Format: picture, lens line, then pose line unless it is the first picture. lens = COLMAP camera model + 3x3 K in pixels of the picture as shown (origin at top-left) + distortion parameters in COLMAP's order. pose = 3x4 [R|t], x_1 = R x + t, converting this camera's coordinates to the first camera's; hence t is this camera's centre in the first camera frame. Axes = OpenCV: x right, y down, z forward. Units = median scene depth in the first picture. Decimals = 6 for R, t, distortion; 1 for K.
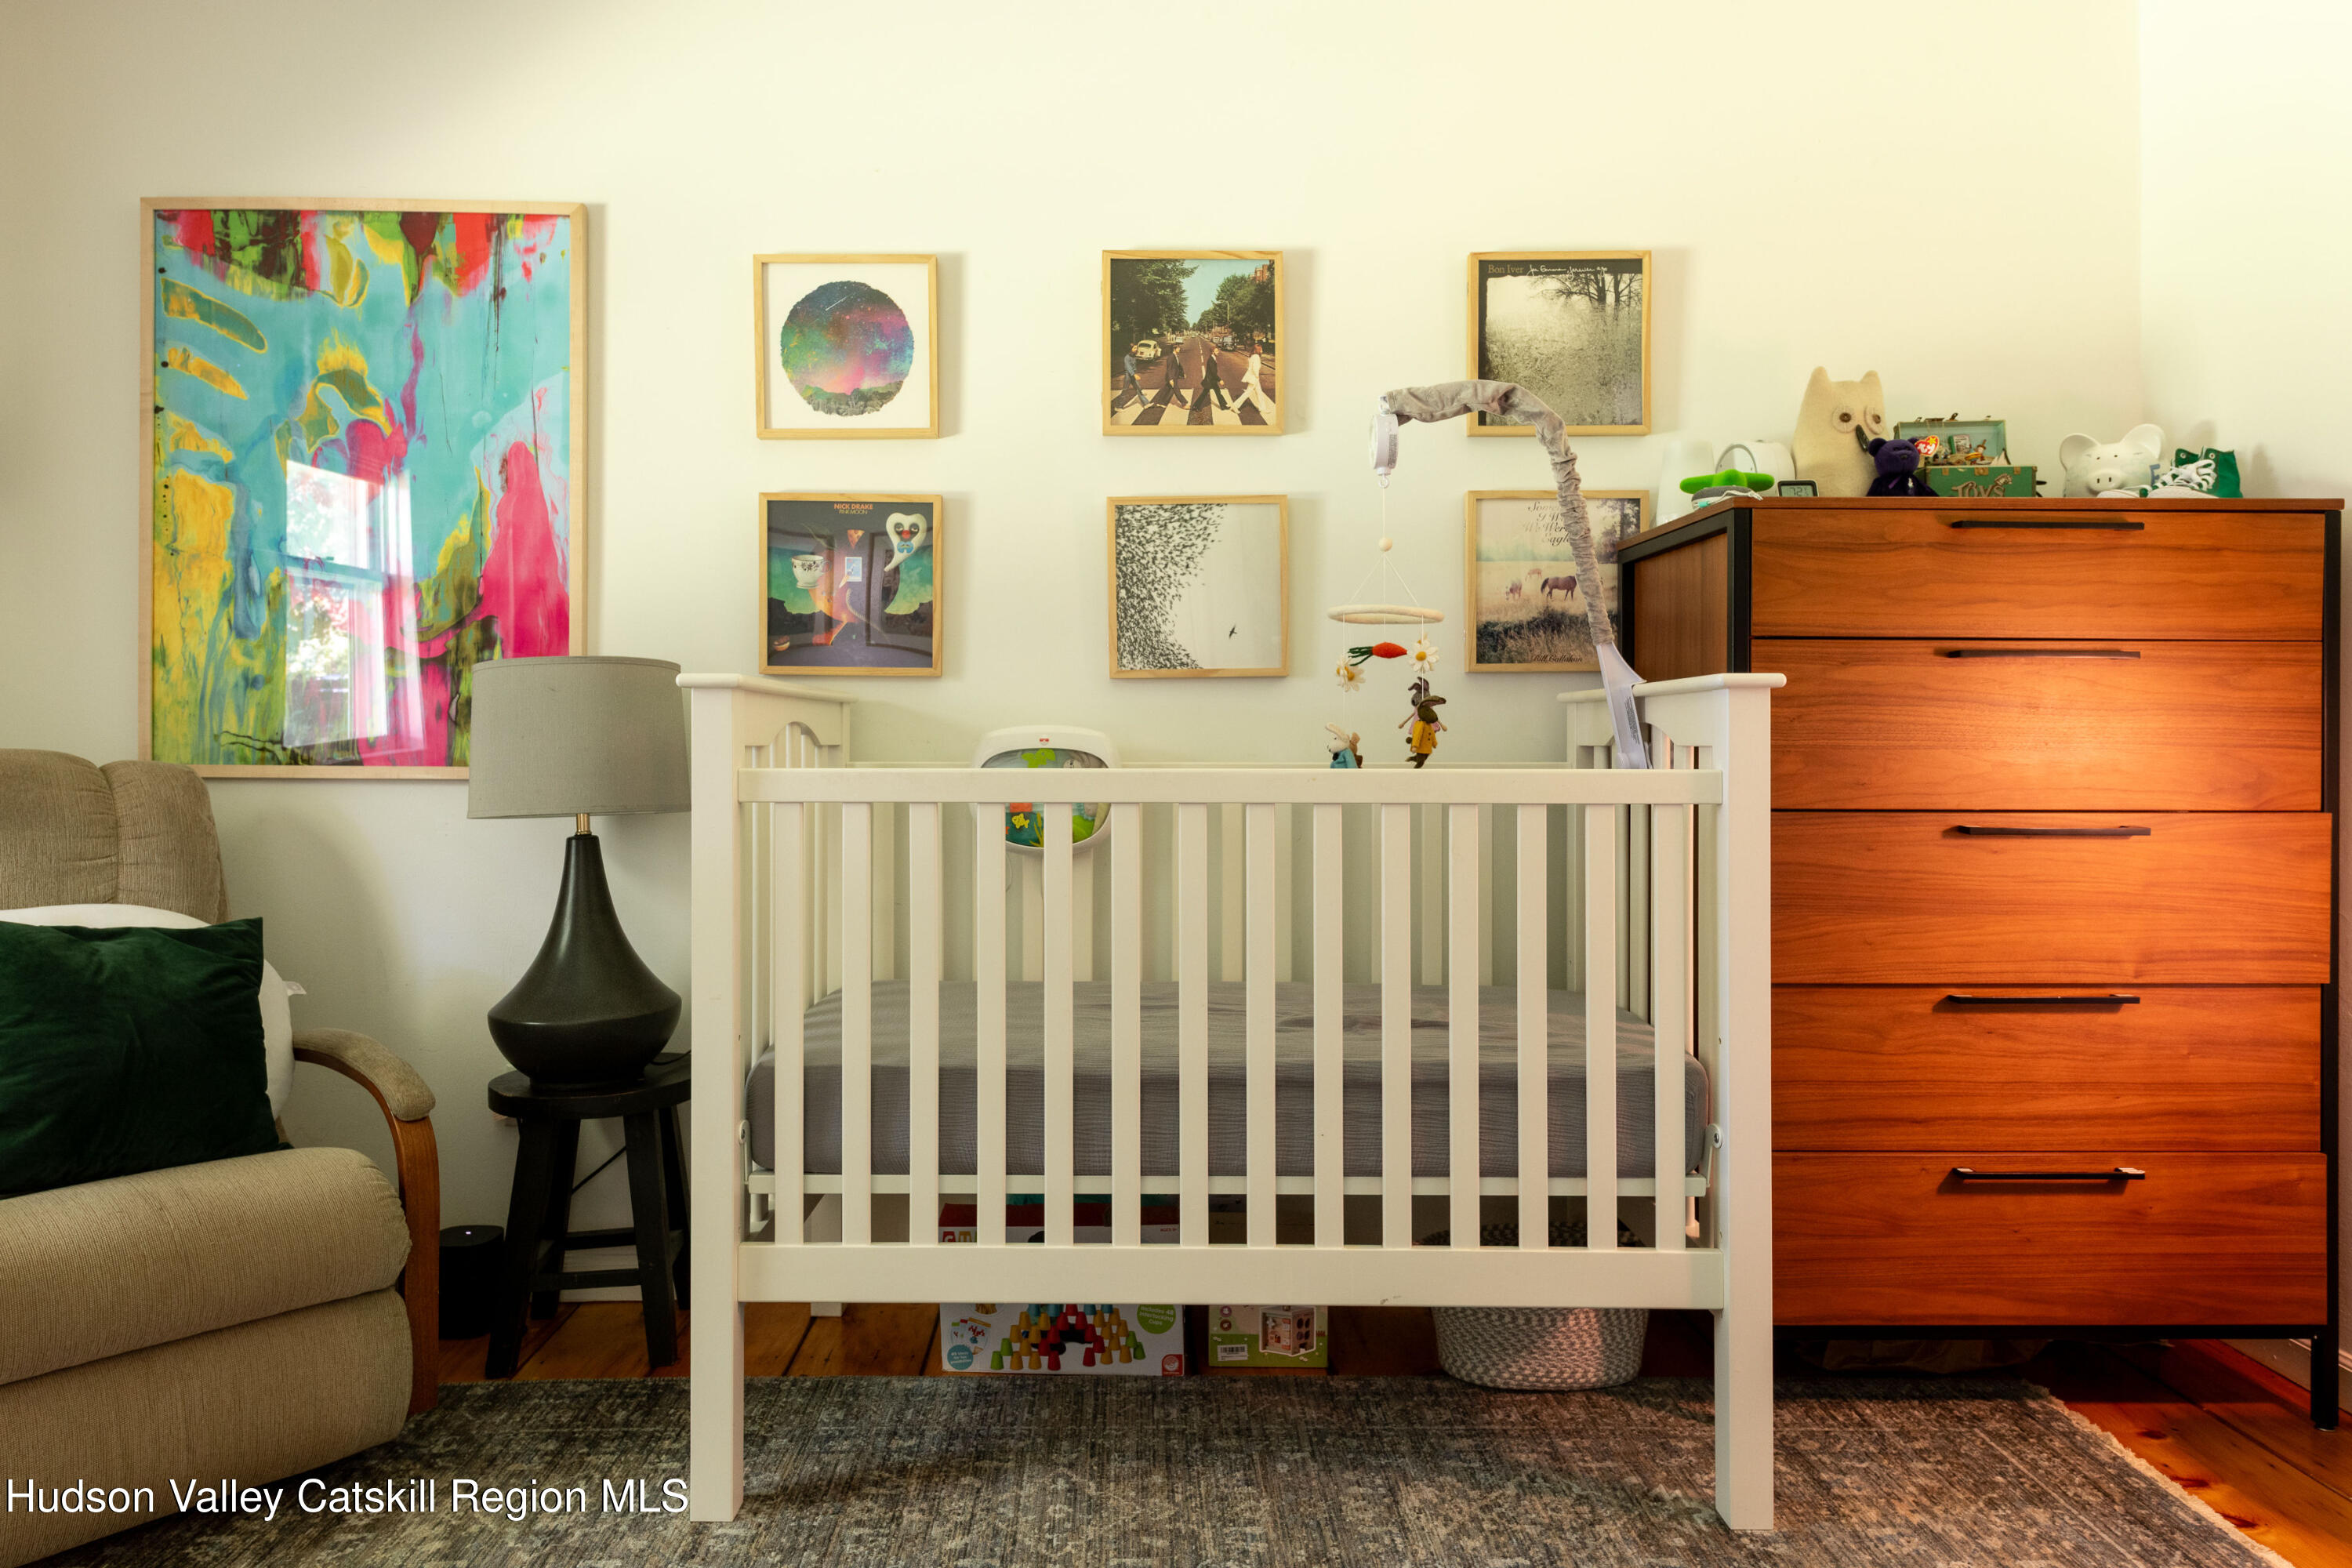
lens RADIAL K [[1557.0, 0, 1193.0], [0, 1557.0, 765.4], [0, 0, 1]] dist [0.028032, -0.024254]
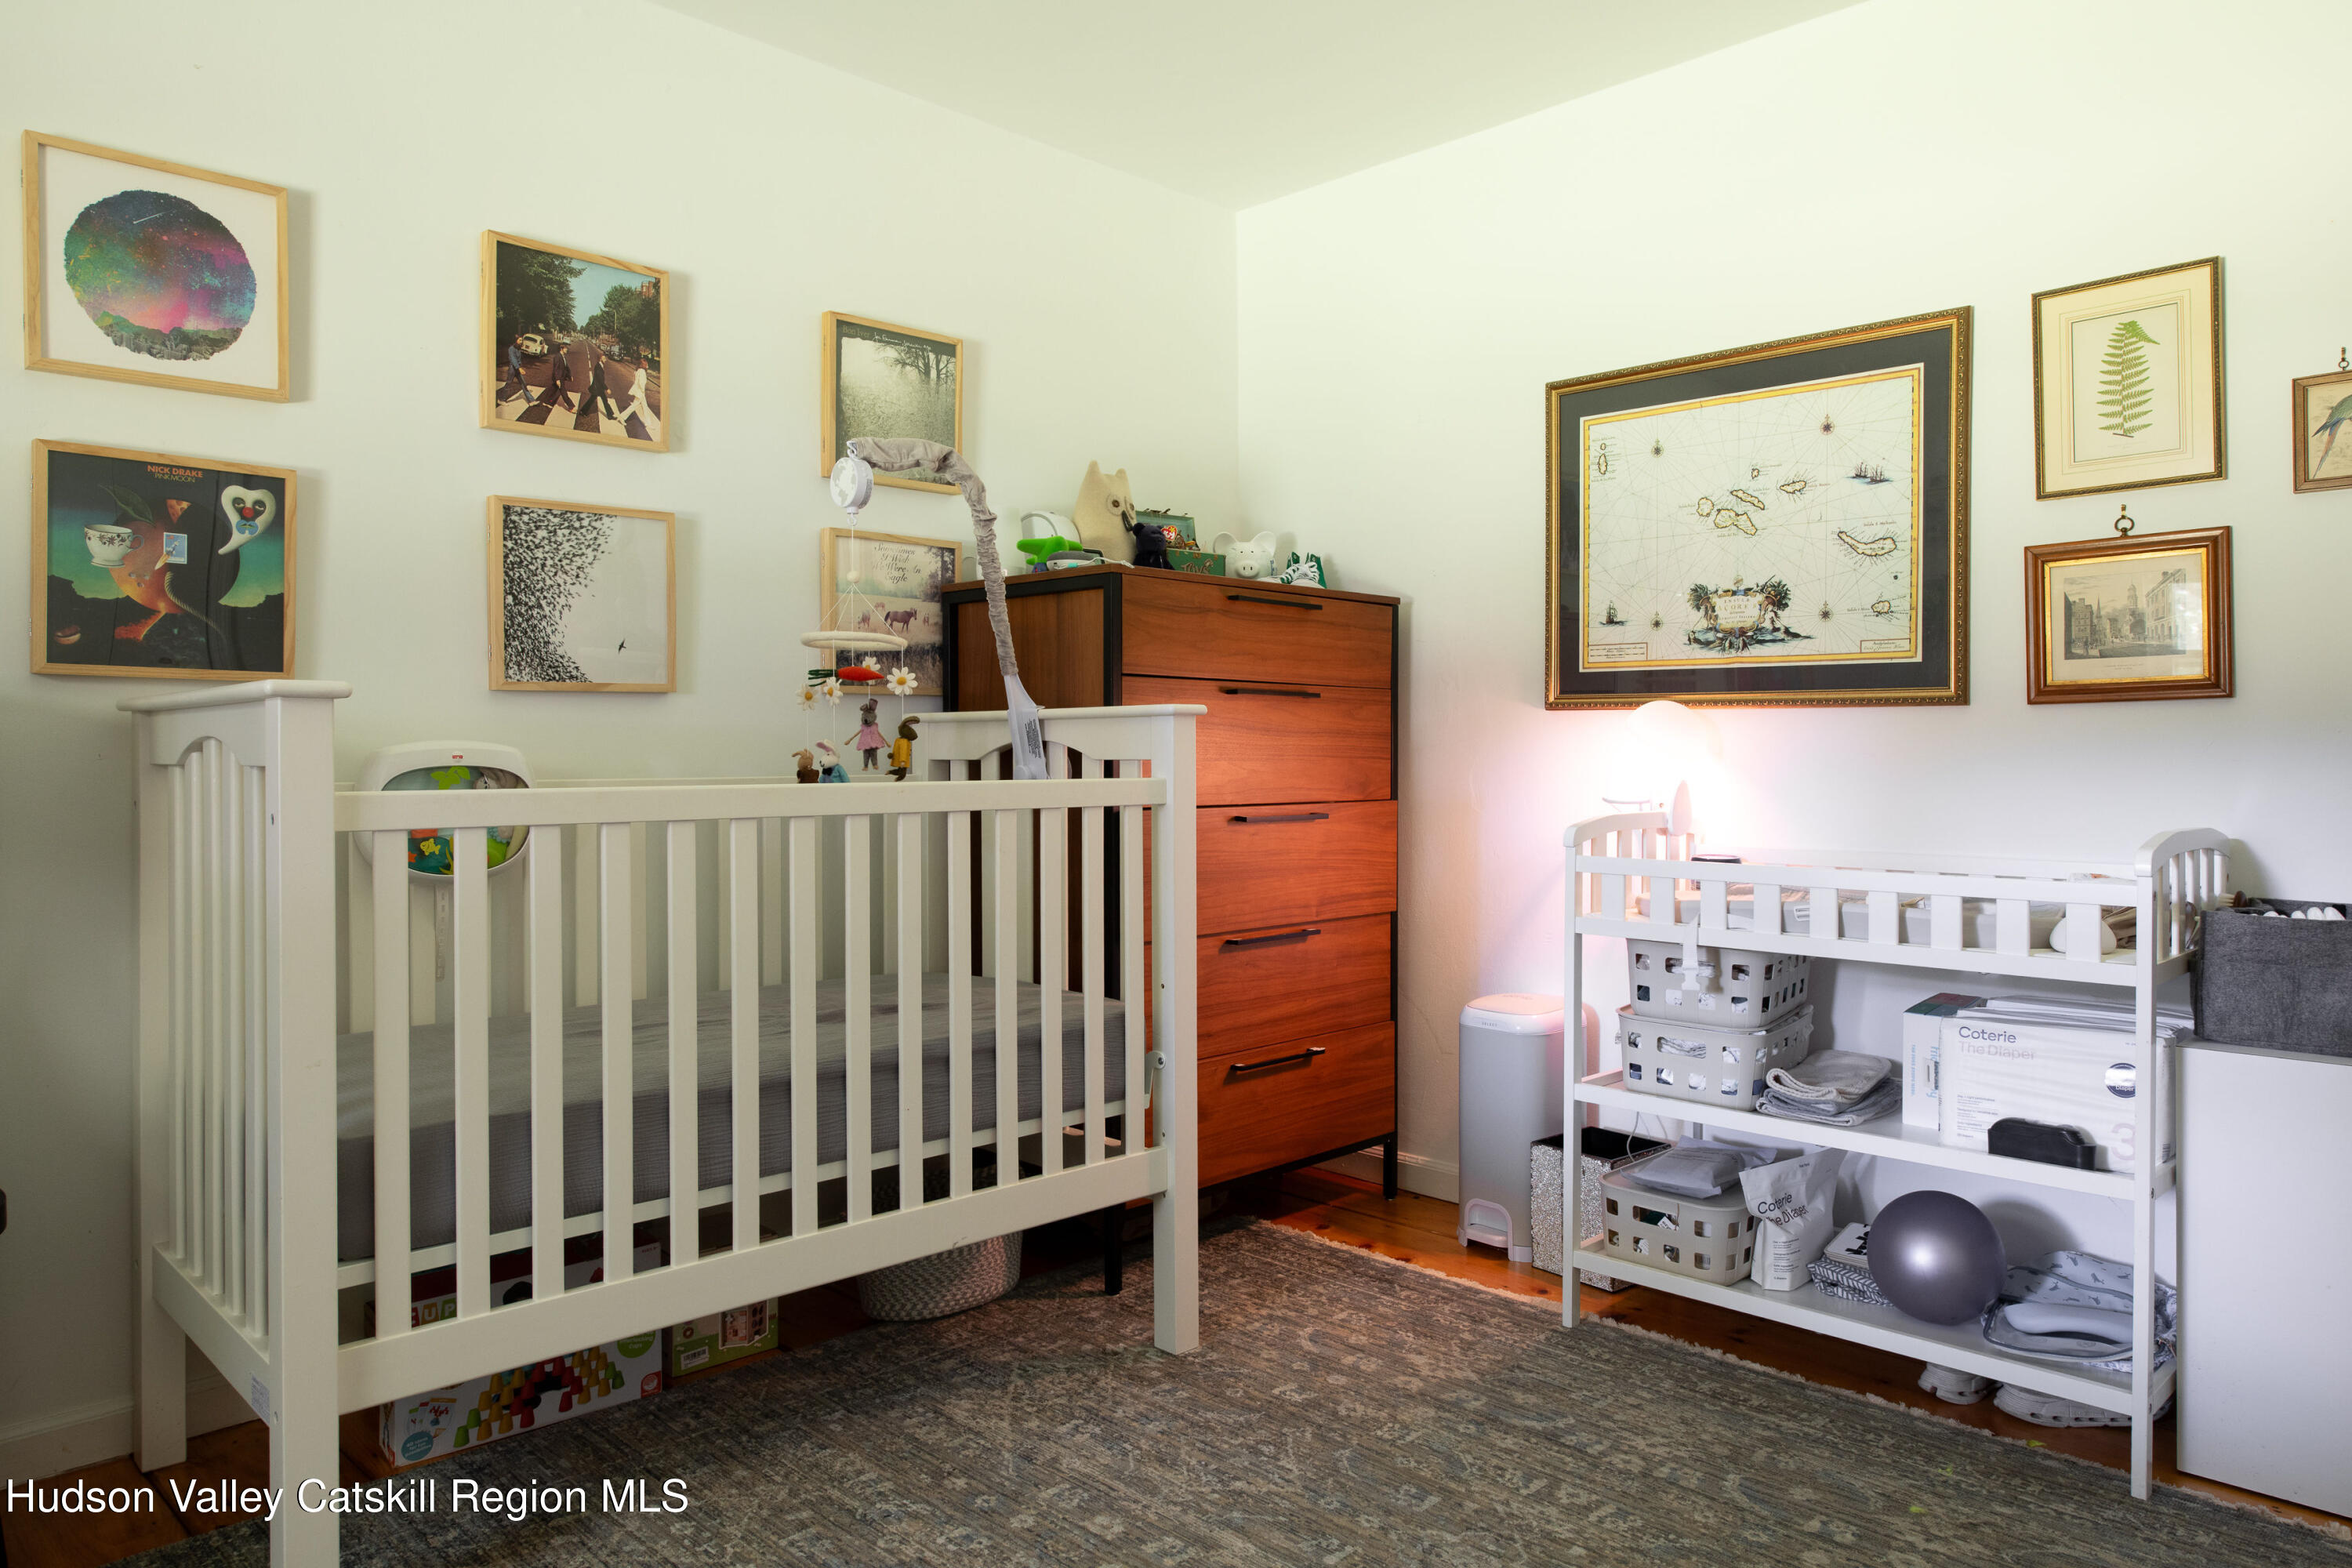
lens RADIAL K [[1553.4, 0, 1176.0], [0, 1553.4, 784.0], [0, 0, 1]] dist [0.001982, -0.000315]
pose [[0.709394, -0.017129, 0.704603, -0.444189], [0.012985, 0.999853, 0.011233, -0.005209], [-0.704692, 0.001181, 0.709512, 0.057973]]
